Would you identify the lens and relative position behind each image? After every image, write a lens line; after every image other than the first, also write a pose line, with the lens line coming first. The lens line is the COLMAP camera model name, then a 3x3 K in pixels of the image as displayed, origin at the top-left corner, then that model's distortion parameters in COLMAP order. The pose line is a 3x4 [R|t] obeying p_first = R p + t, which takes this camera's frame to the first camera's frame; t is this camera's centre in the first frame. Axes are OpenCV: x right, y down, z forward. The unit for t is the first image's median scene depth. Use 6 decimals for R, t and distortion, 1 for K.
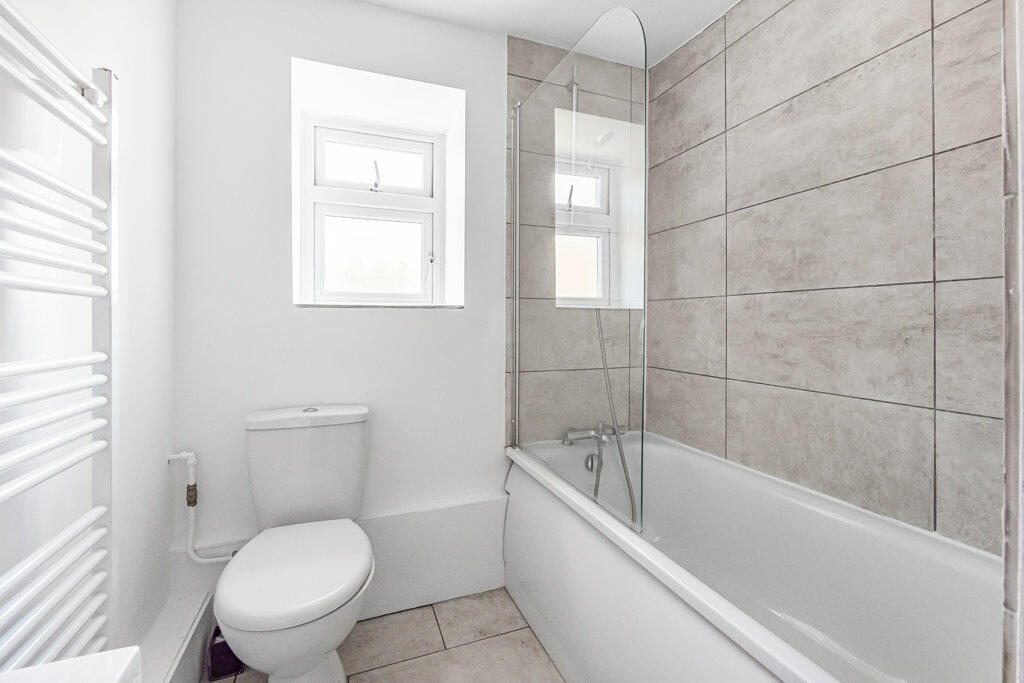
lens RADIAL K [[437.4, 0, 512.4], [0, 437.4, 324.4], [0, 0, 1]] dist [-0.000764, 0.001023]
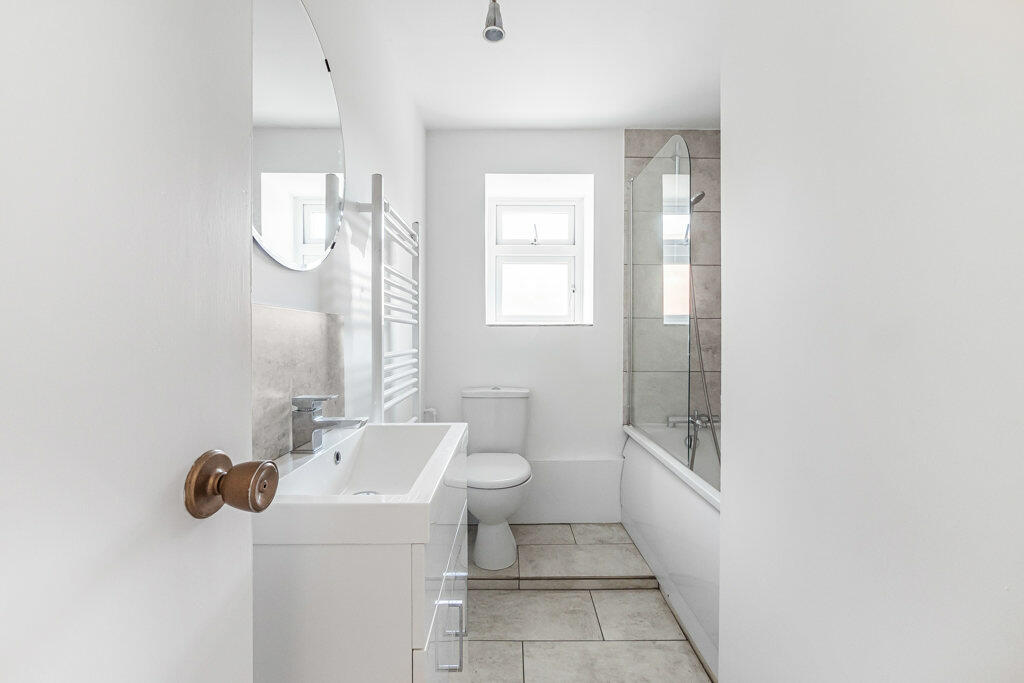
lens RADIAL K [[435.3, 0, 505.8], [0, 435.3, 336.8], [0, 0, 1]] dist [-0.000682, 0.000375]
pose [[0.928407, -0.000873, -0.371564, 0.155990], [-0.000735, 0.999991, -0.004186, 0.005820], [0.371564, 0.004159, 0.928398, -0.437874]]
